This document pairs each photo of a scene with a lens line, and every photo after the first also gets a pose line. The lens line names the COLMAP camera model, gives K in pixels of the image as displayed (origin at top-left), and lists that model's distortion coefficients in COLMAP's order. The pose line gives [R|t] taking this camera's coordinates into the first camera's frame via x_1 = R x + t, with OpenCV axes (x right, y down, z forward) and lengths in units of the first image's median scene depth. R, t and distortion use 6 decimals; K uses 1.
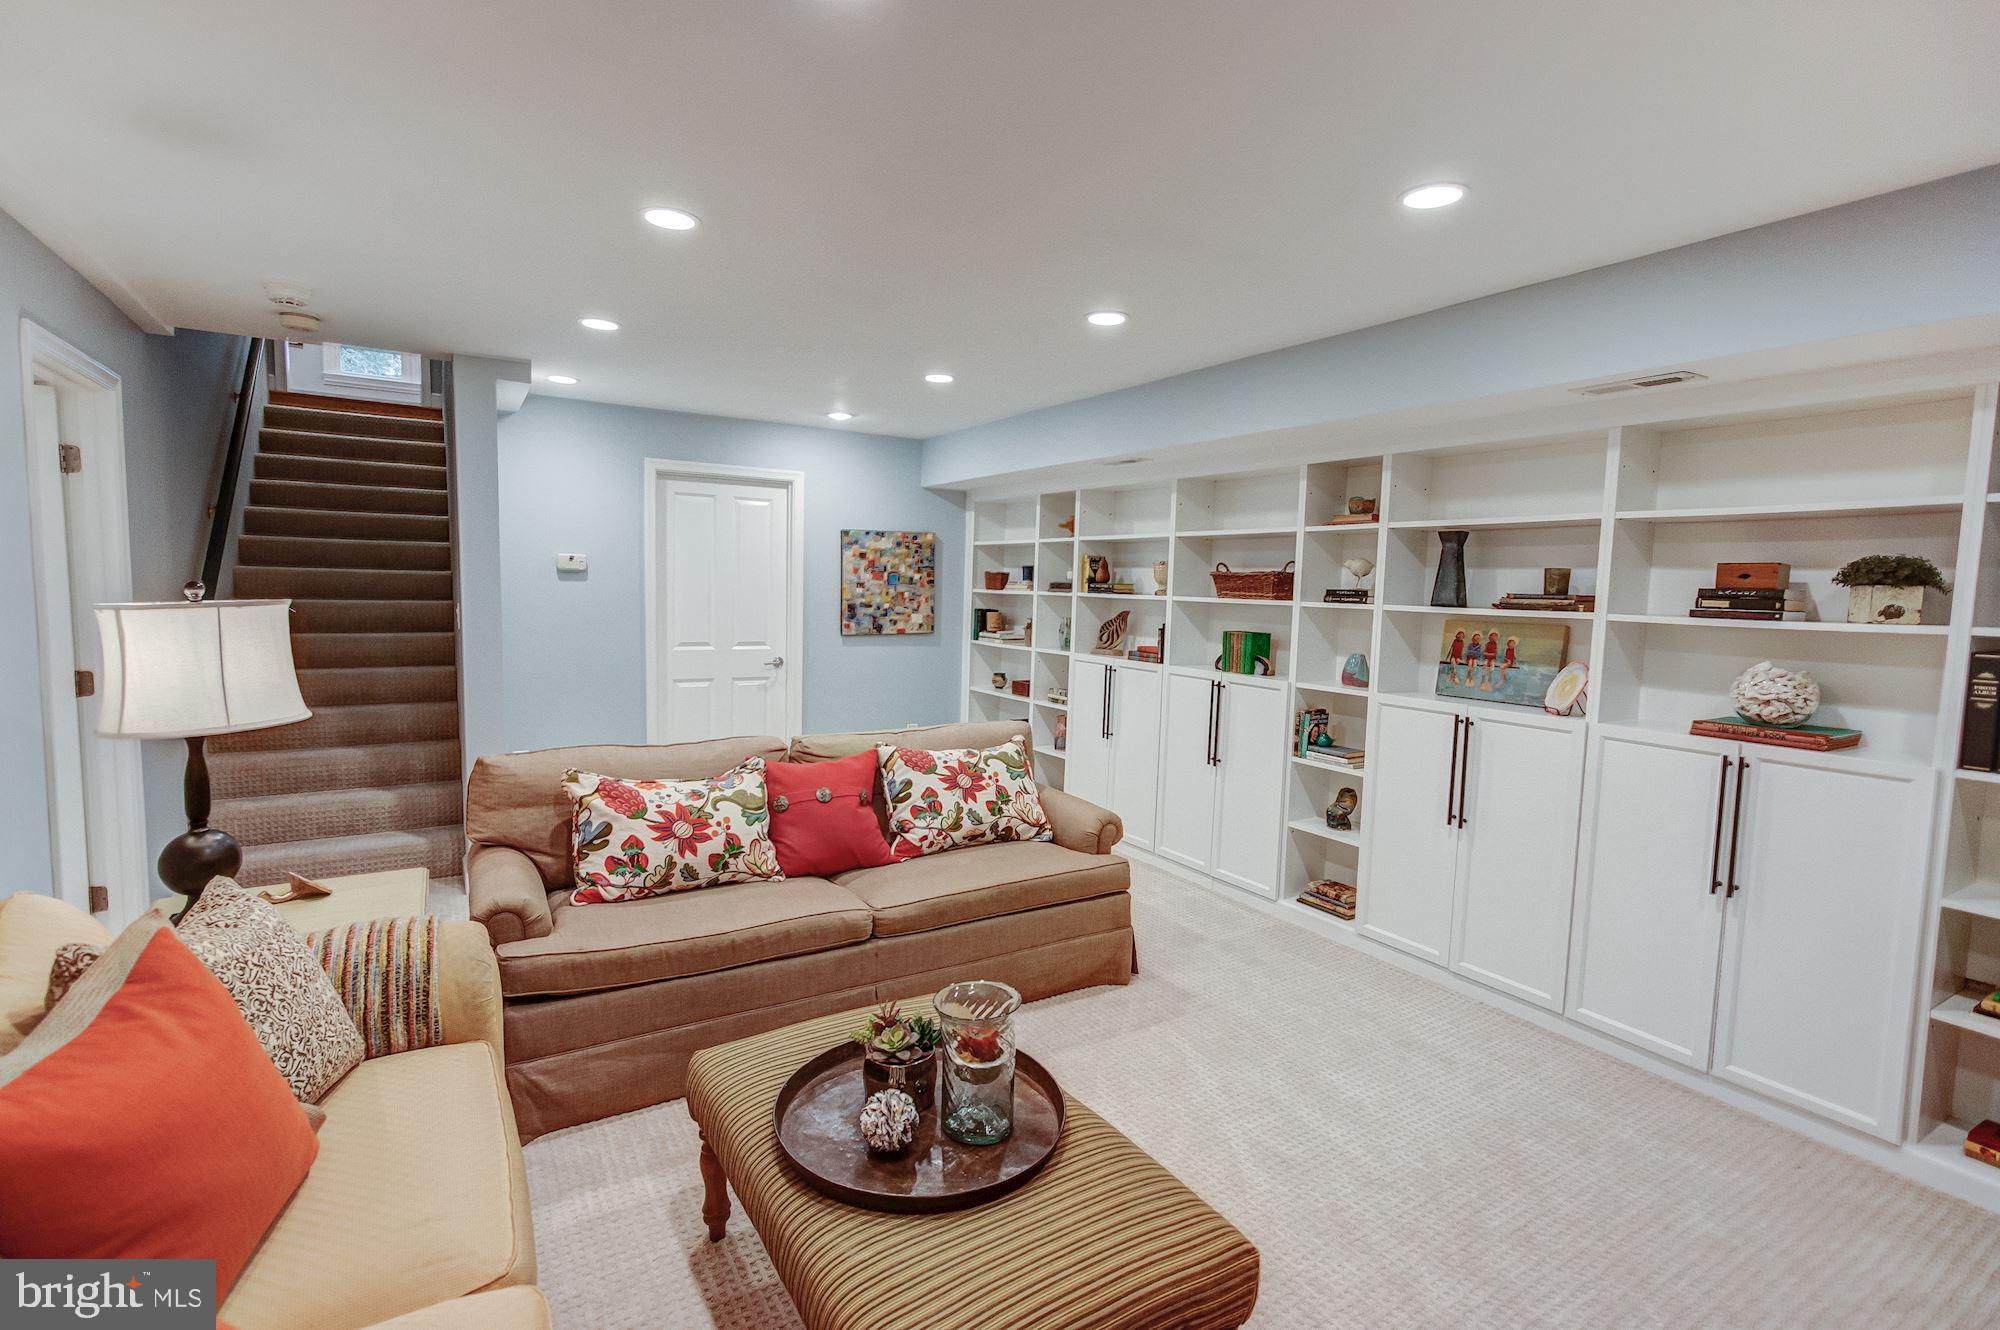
lens RADIAL K [[902.1, 0, 975.1], [0, 902.1, 652.3], [0, 0, 1]] dist [0.005904, 0.000595]
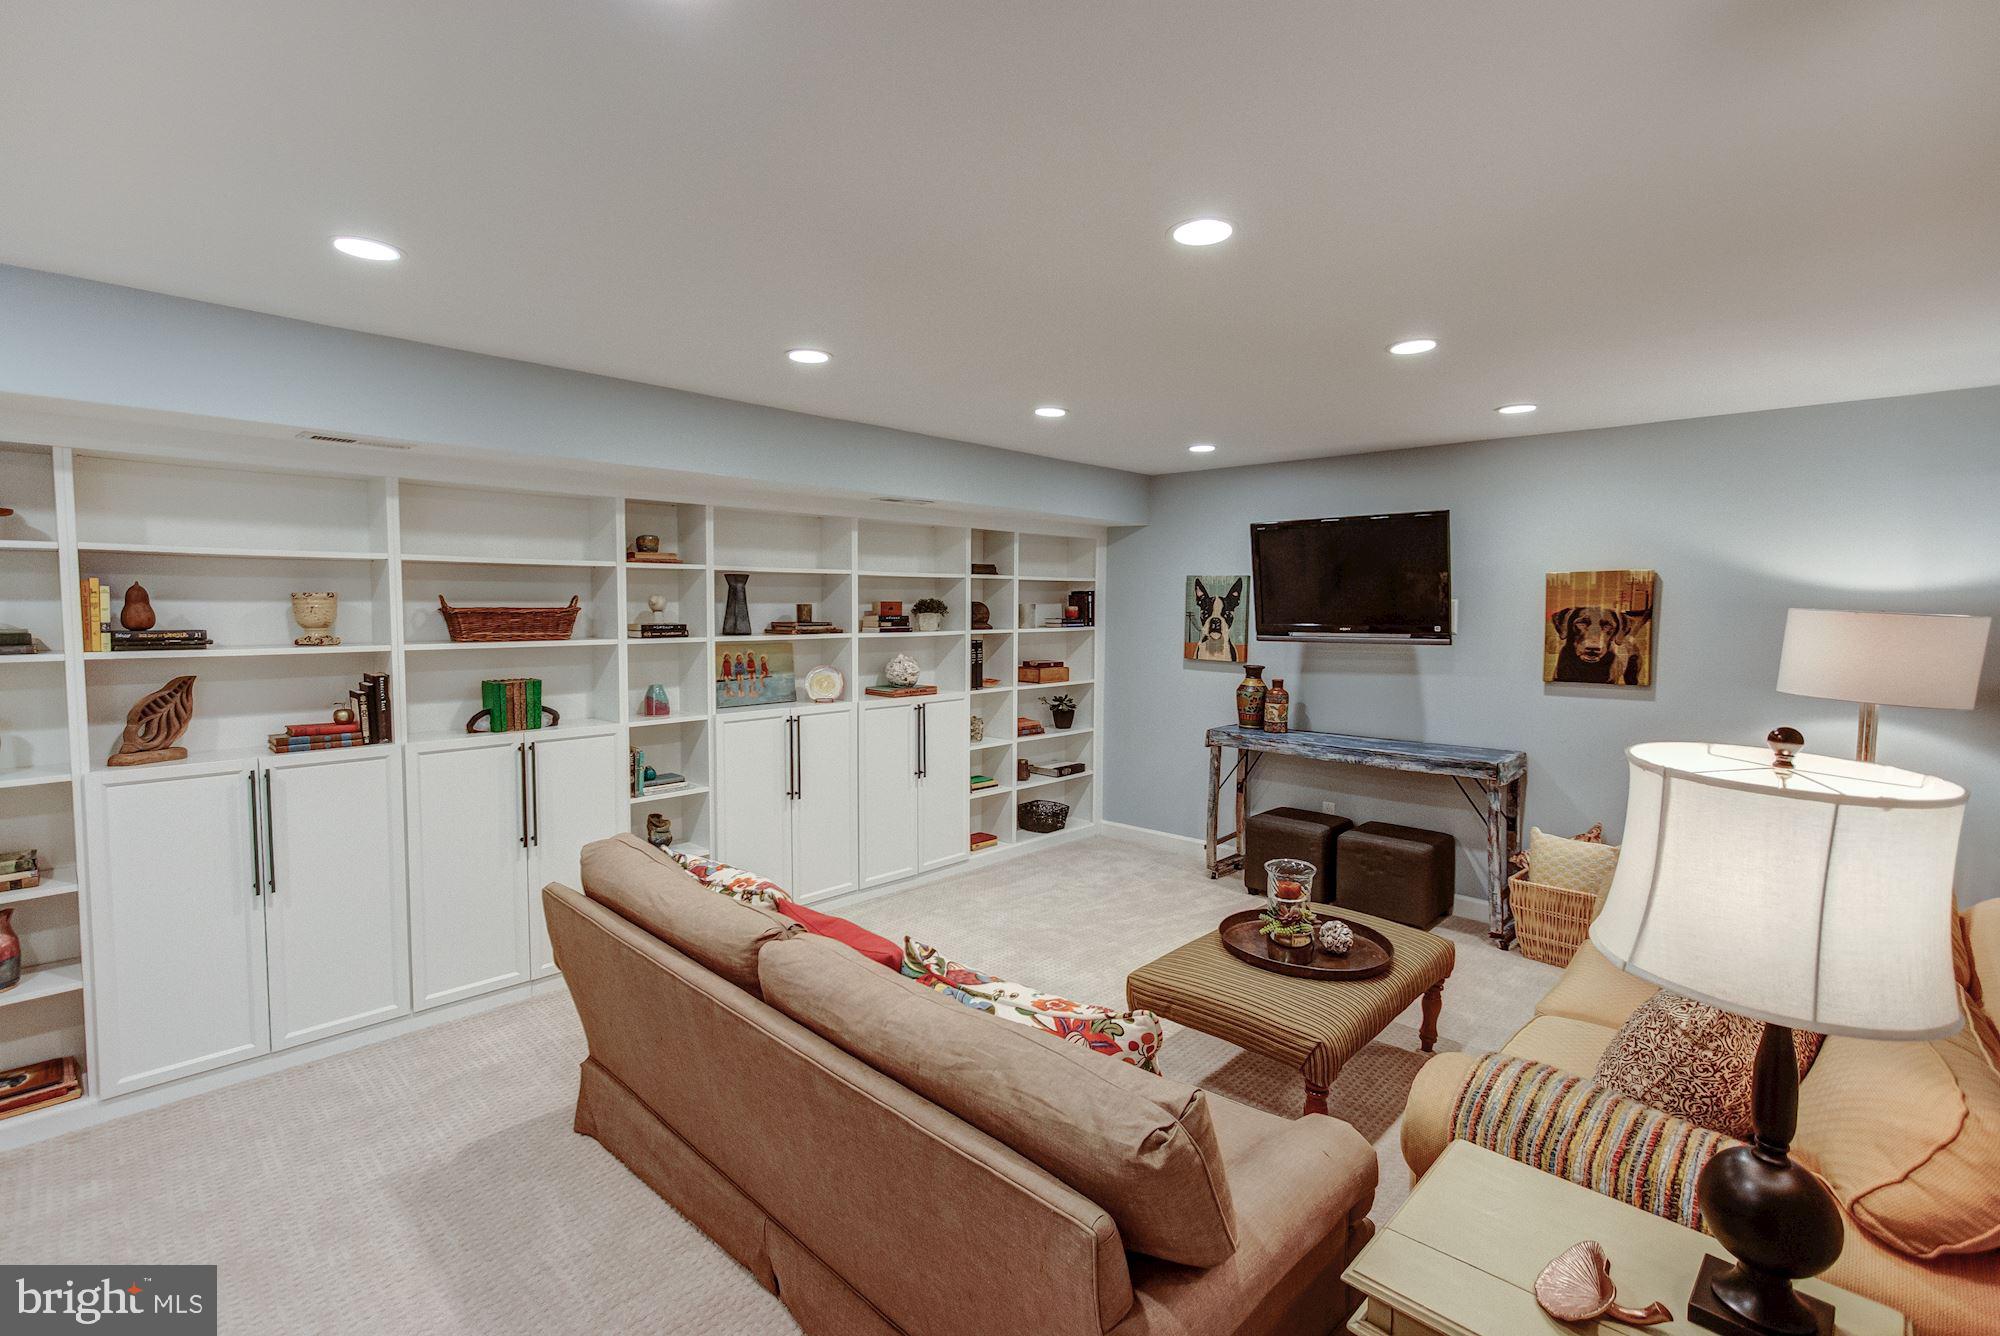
lens RADIAL K [[902.1, 0, 975.1], [0, 902.1, 655.3], [0, 0, 1]] dist [0.005904, 0.000595]
pose [[-0.243285, -0.068916, 0.967503, -0.753136], [0.078836, 0.992768, 0.090540, -0.108235], [-0.966746, 0.098301, -0.236093, 0.972607]]
